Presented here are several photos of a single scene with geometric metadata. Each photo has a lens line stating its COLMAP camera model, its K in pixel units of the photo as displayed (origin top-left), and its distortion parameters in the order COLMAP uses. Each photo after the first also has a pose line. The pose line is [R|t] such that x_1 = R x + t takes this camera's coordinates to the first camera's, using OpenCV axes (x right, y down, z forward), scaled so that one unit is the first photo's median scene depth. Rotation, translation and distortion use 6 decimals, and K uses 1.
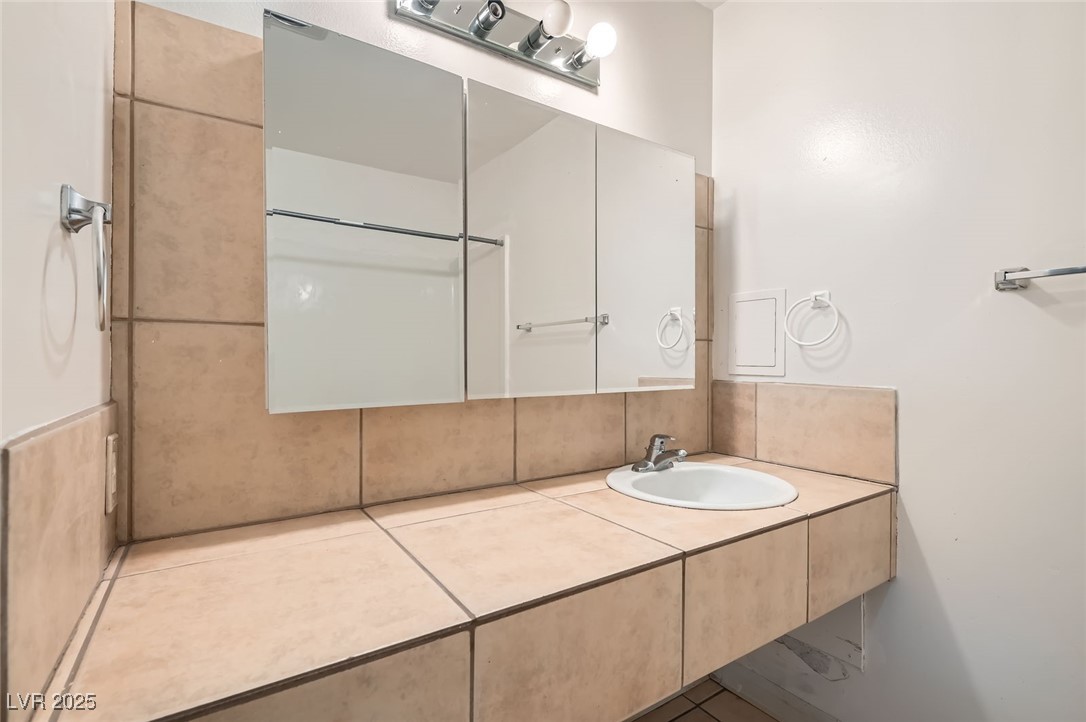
lens RADIAL K [[499.6, 0, 541.5], [0, 499.6, 356.9], [0, 0, 1]] dist [0.003026, -0.004494]
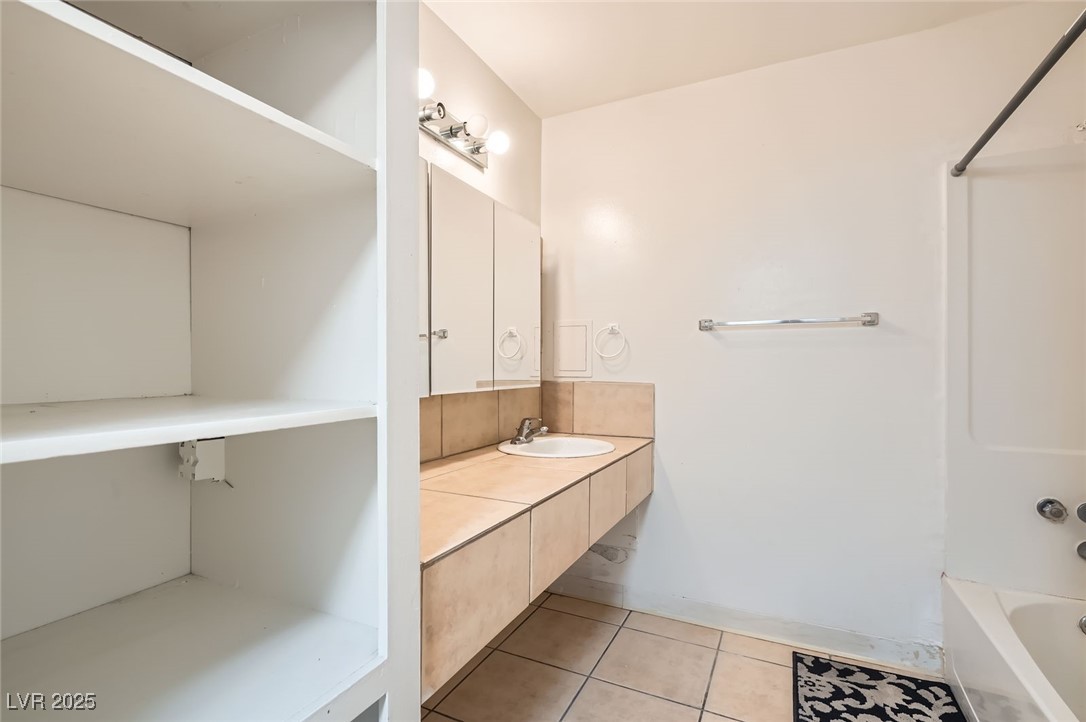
lens RADIAL K [[504.1, 0, 547.7], [0, 504.1, 367.6], [0, 0, 1]] dist [-0.036357, -0.000191]
pose [[0.856320, -0.001342, 0.516443, -0.450961], [-0.000907, 0.999991, 0.004103, 0.003460], [-0.516444, -0.003982, 0.856312, -0.270204]]
